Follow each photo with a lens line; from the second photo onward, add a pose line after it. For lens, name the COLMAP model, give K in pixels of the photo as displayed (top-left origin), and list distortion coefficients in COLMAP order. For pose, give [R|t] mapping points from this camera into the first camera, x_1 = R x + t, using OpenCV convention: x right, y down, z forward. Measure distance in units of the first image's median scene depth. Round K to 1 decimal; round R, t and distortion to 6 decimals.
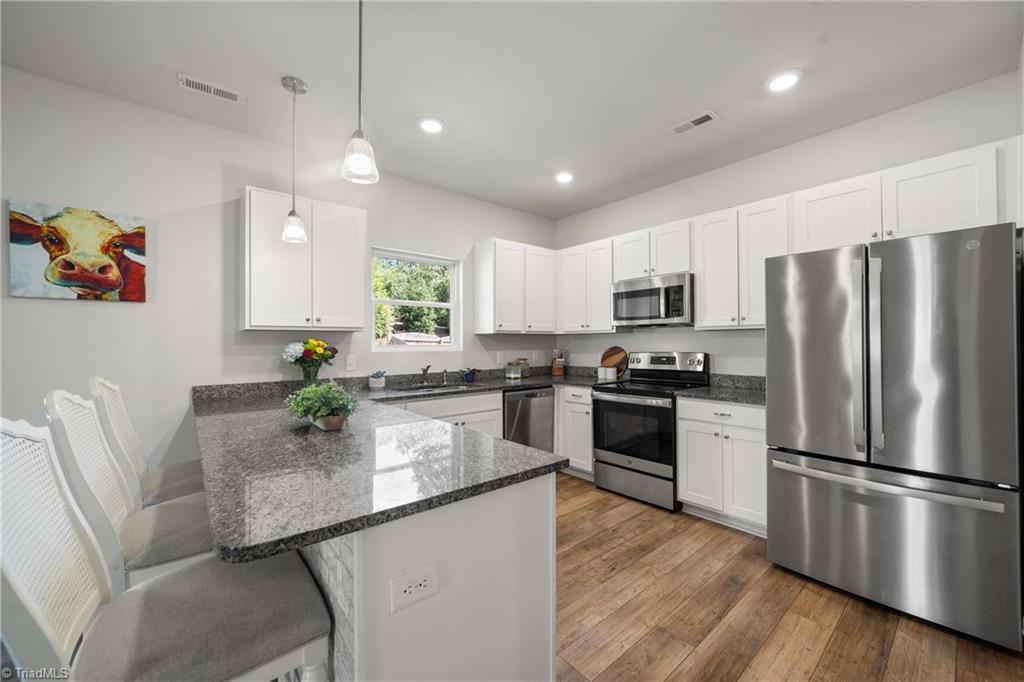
lens RADIAL K [[394.5, 0, 525.4], [0, 394.5, 342.9], [0, 0, 1]] dist [-0.018108, 0.005773]
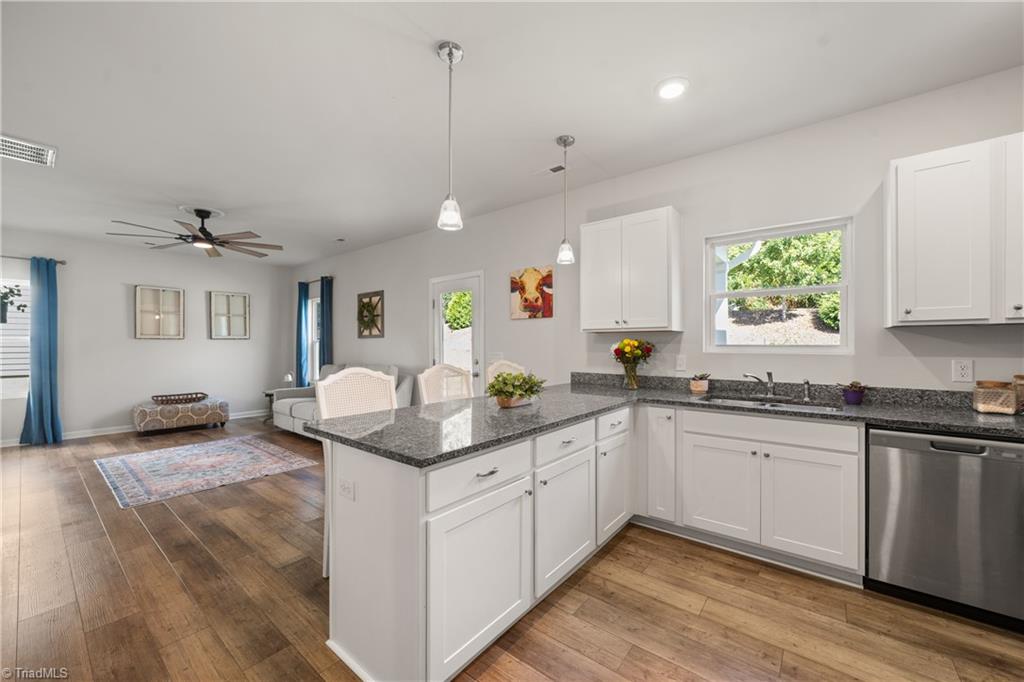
lens RADIAL K [[394.5, 0, 519.7], [0, 394.5, 342.9], [0, 0, 1]] dist [-0.018108, 0.005773]
pose [[0.187959, 0.002733, -0.982173, 0.616760], [-0.000001, 0.999996, 0.002782, -0.002057], [0.982177, -0.000522, 0.187958, 0.578037]]
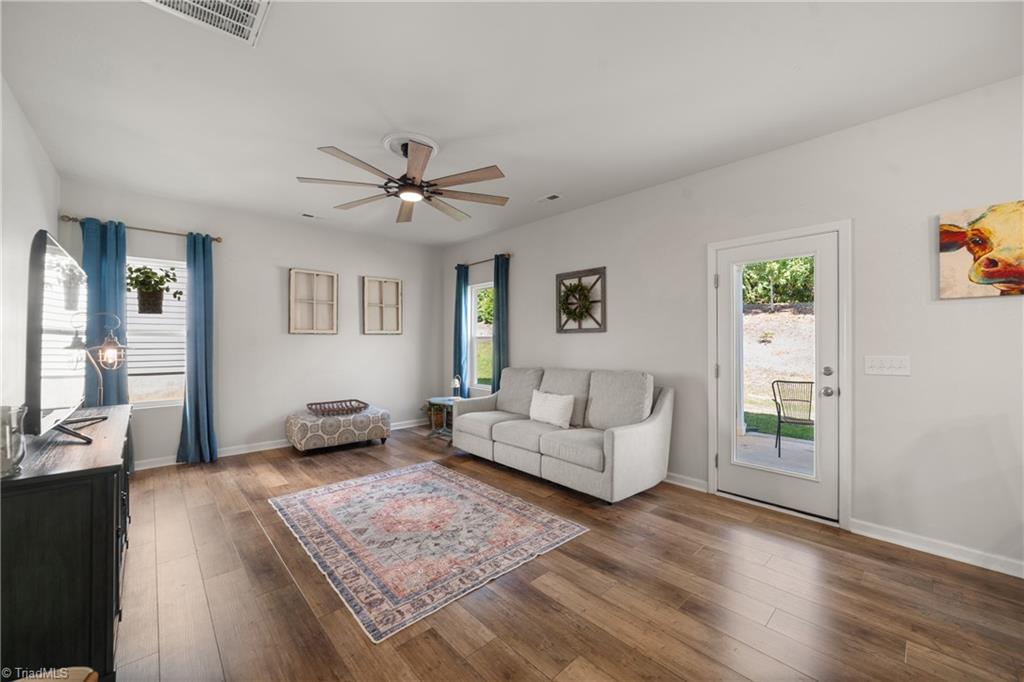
lens RADIAL K [[394.5, 0, 515.5], [0, 394.5, 338.9], [0, 0, 1]] dist [-0.018108, 0.005773]
pose [[0.036206, 0.001975, -0.999342, -0.194146], [-0.002842, 0.999994, 0.001873, -0.000273], [0.999340, 0.002773, 0.036211, -0.256937]]
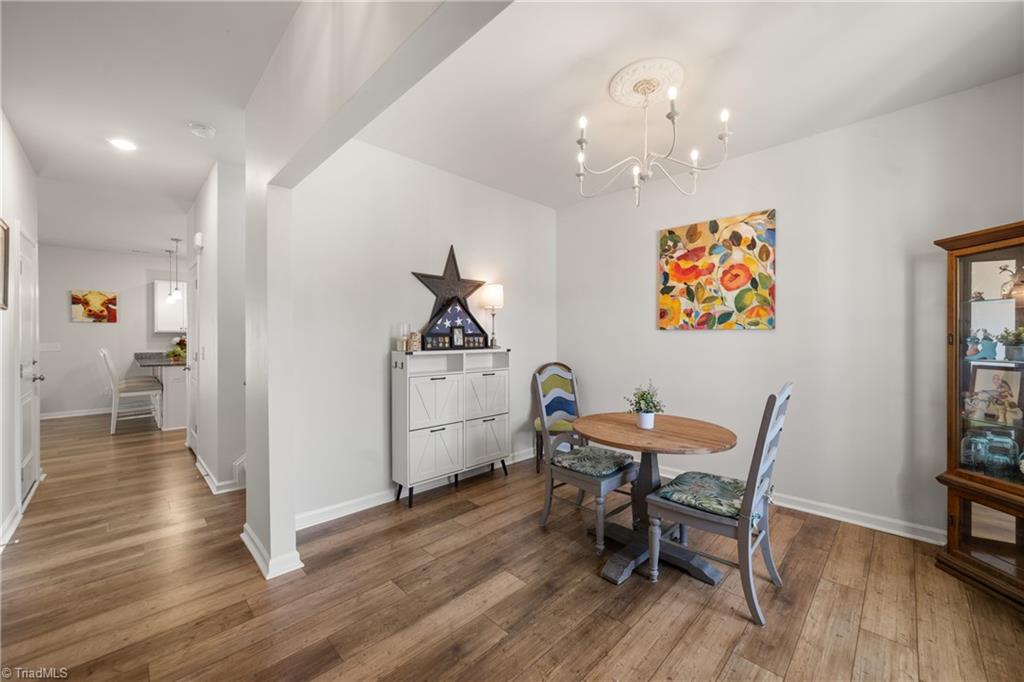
lens RADIAL K [[394.5, 0, 521.5], [0, 394.5, 342.3], [0, 0, 1]] dist [-0.018108, 0.005773]
pose [[0.996130, 0.004932, 0.087753, 1.743917], [-0.006245, 0.999873, 0.014694, -0.021021], [-0.087670, -0.015186, 0.996034, -2.122669]]
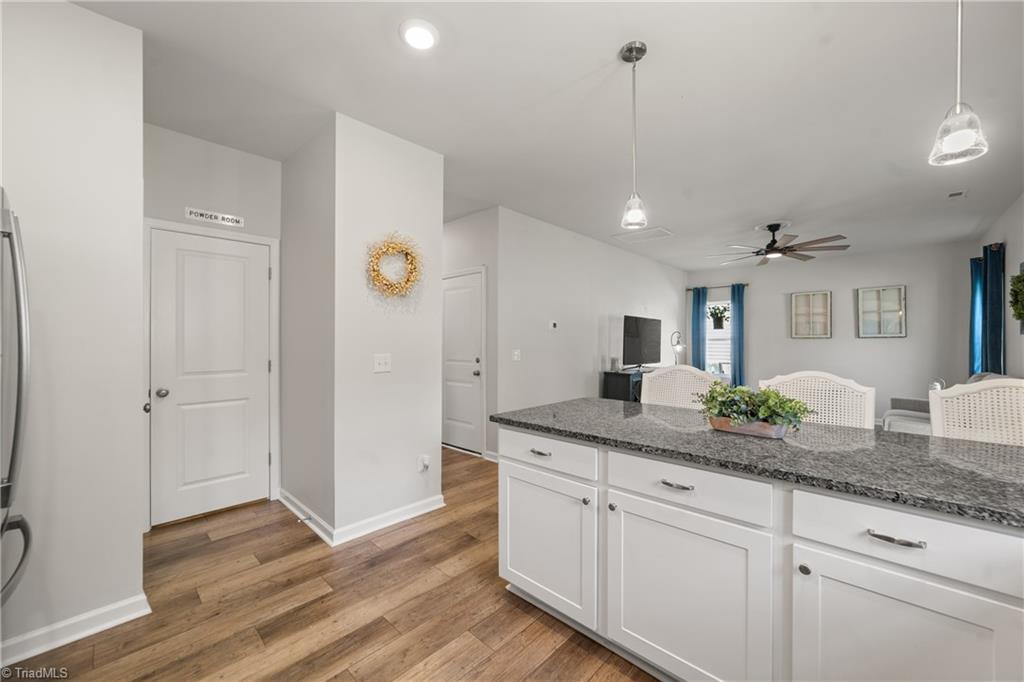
lens RADIAL K [[394.5, 0, 524.8], [0, 394.5, 343.1], [0, 0, 1]] dist [-0.018108, 0.005773]
pose [[-0.993854, 0.003535, -0.110640, 0.079920], [0.003187, 0.999989, 0.003317, 0.000520], [0.110651, 0.002944, -0.993855, 1.399696]]
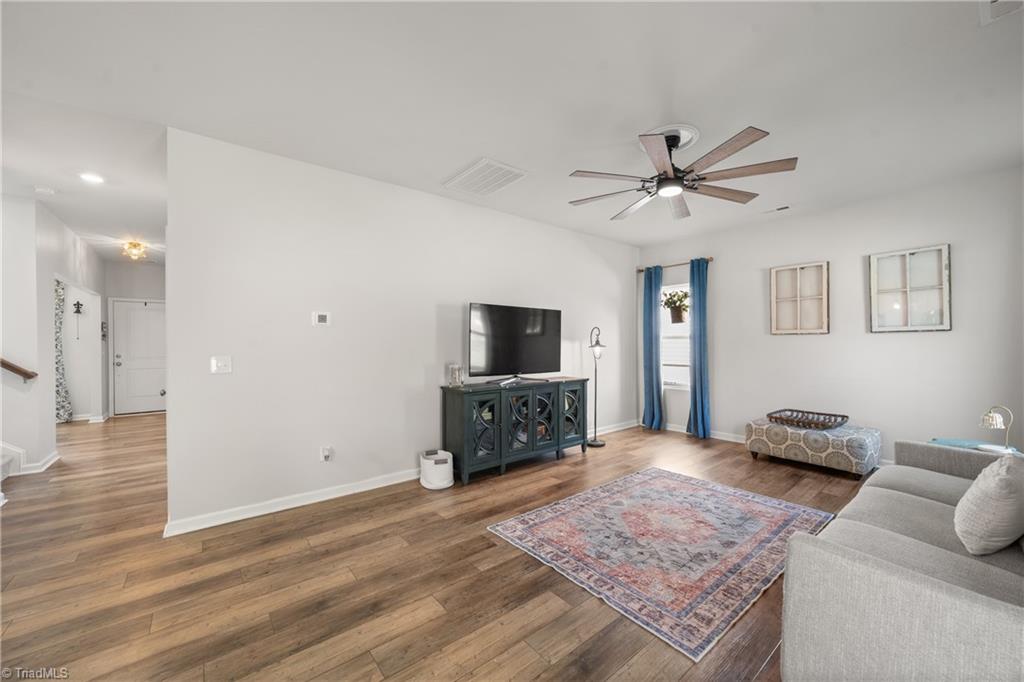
lens RADIAL K [[394.5, 0, 525.1], [0, 394.5, 339.1], [0, 0, 1]] dist [-0.018108, 0.005773]
pose [[-0.999665, 0.011680, 0.023095, -1.063781], [0.011475, 0.999894, -0.008974, 0.006863], [-0.023197, -0.008706, -0.999693, 0.690312]]
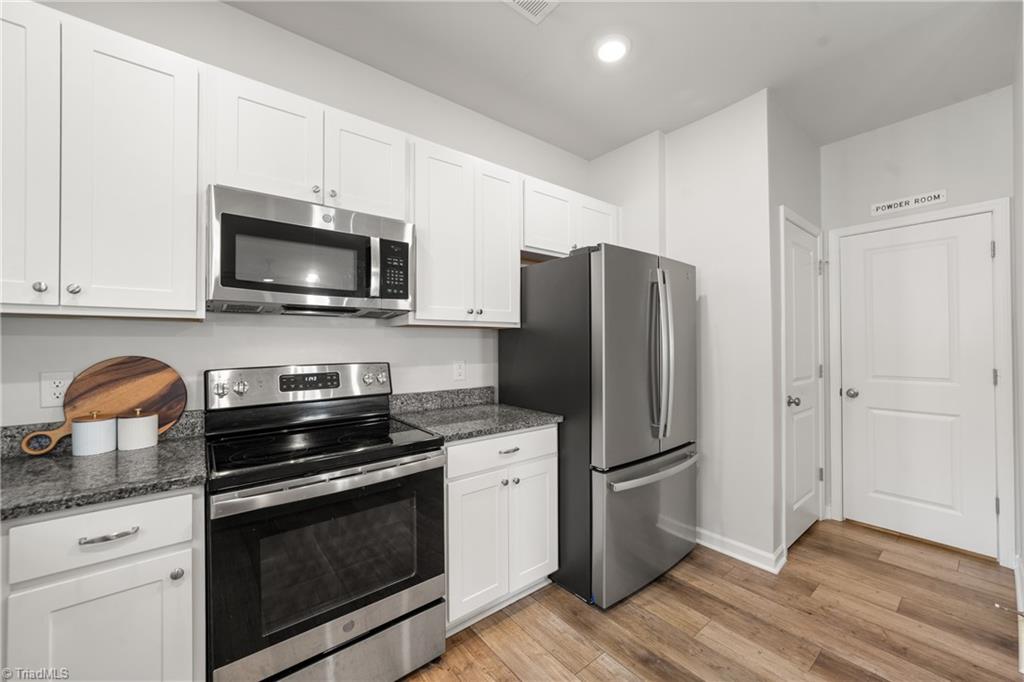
lens RADIAL K [[394.5, 0, 516.1], [0, 394.5, 342.3], [0, 0, 1]] dist [-0.018108, 0.005773]
pose [[0.037805, 0.009629, 0.999239, -0.212291], [0.003016, 0.999948, -0.009750, 0.000958], [-0.999281, 0.003382, 0.037774, 1.115611]]
